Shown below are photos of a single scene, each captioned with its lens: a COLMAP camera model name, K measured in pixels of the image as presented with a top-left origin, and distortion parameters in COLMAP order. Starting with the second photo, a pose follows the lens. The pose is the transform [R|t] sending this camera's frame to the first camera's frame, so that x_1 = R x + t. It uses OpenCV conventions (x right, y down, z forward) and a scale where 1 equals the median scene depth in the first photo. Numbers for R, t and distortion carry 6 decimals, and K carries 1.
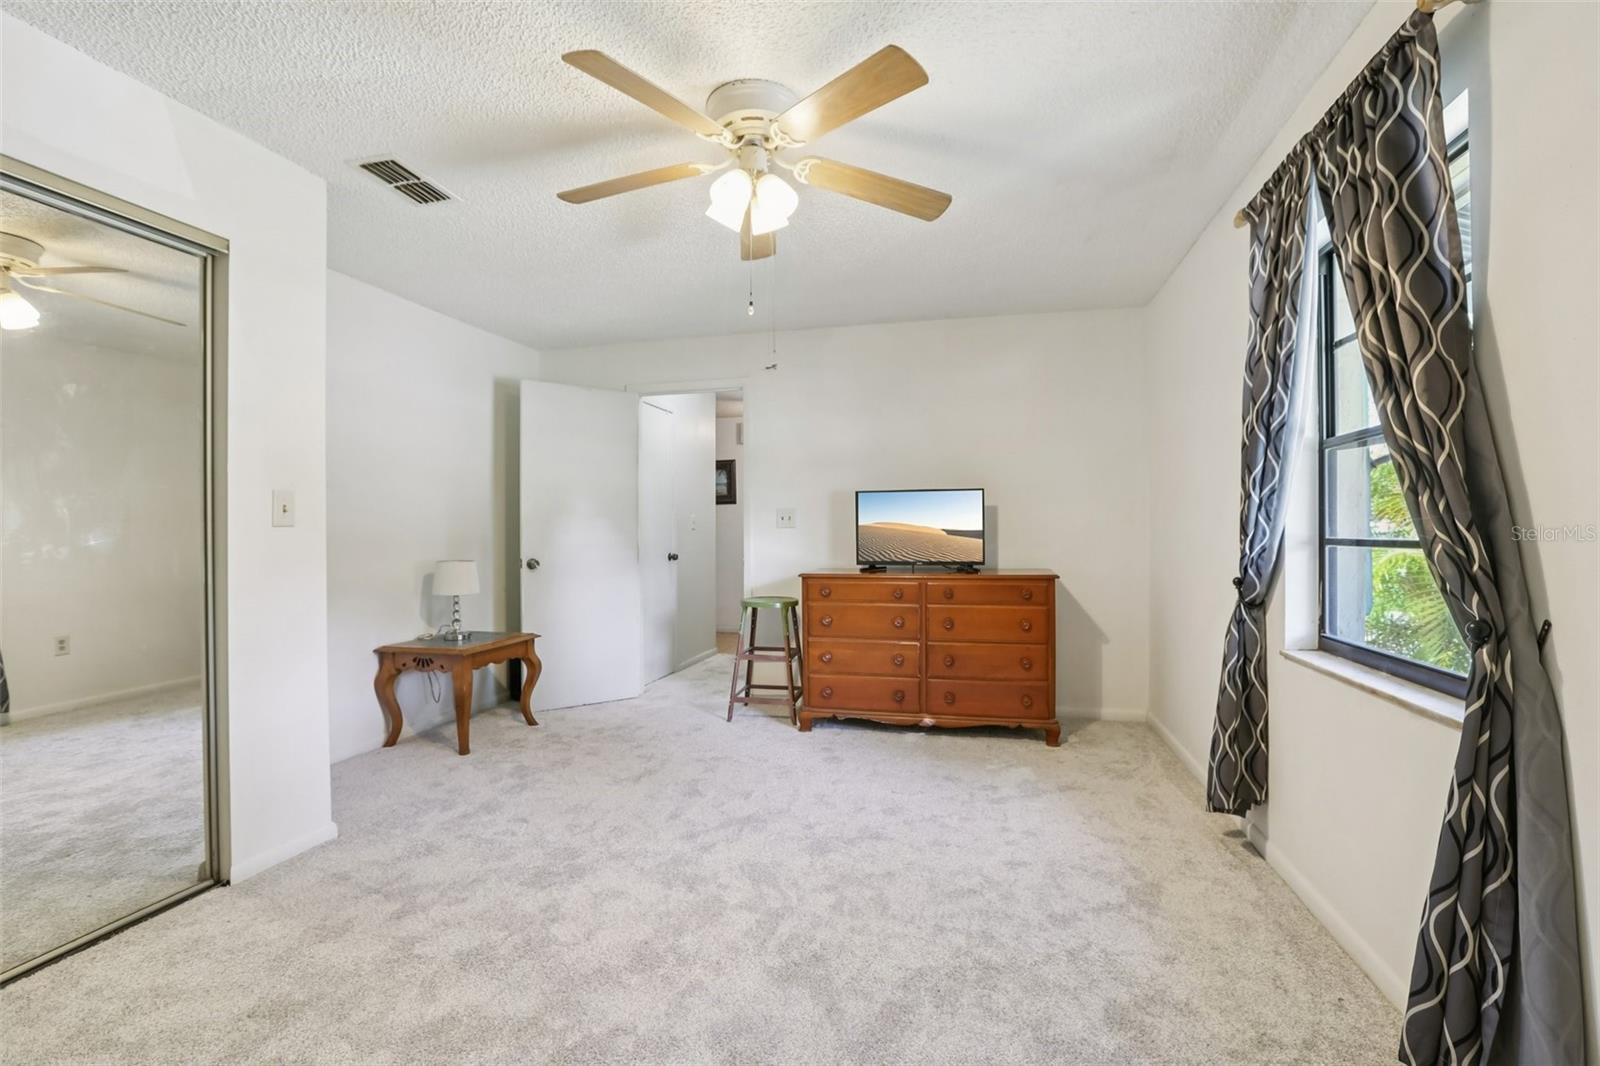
lens RADIAL K [[733.0, 0, 796.8], [0, 733.0, 527.4], [0, 0, 1]] dist [-0.056446, 0.023011]
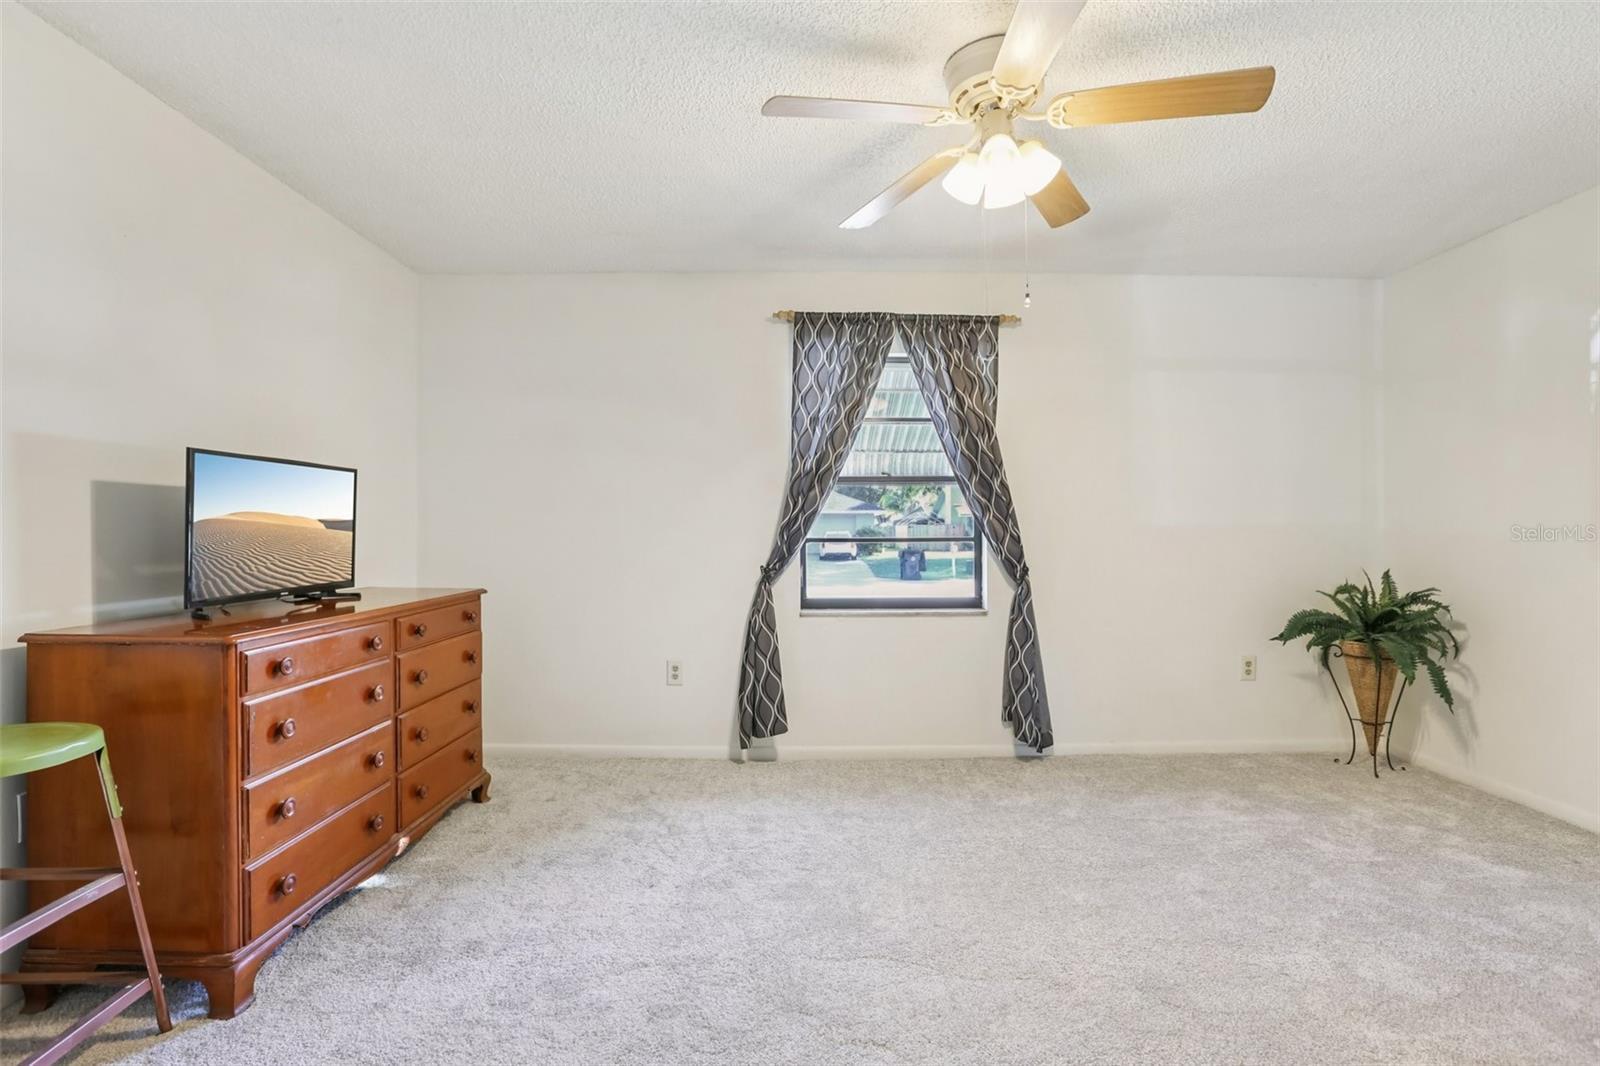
lens RADIAL K [[733.0, 0, 796.8], [0, 733.0, 527.4], [0, 0, 1]] dist [-0.056446, 0.023011]
pose [[-0.237715, 0.009271, 0.971291, -0.531733], [0.004407, 0.999954, -0.008465, 0.007075], [-0.971325, 0.002268, -0.237745, 0.892801]]
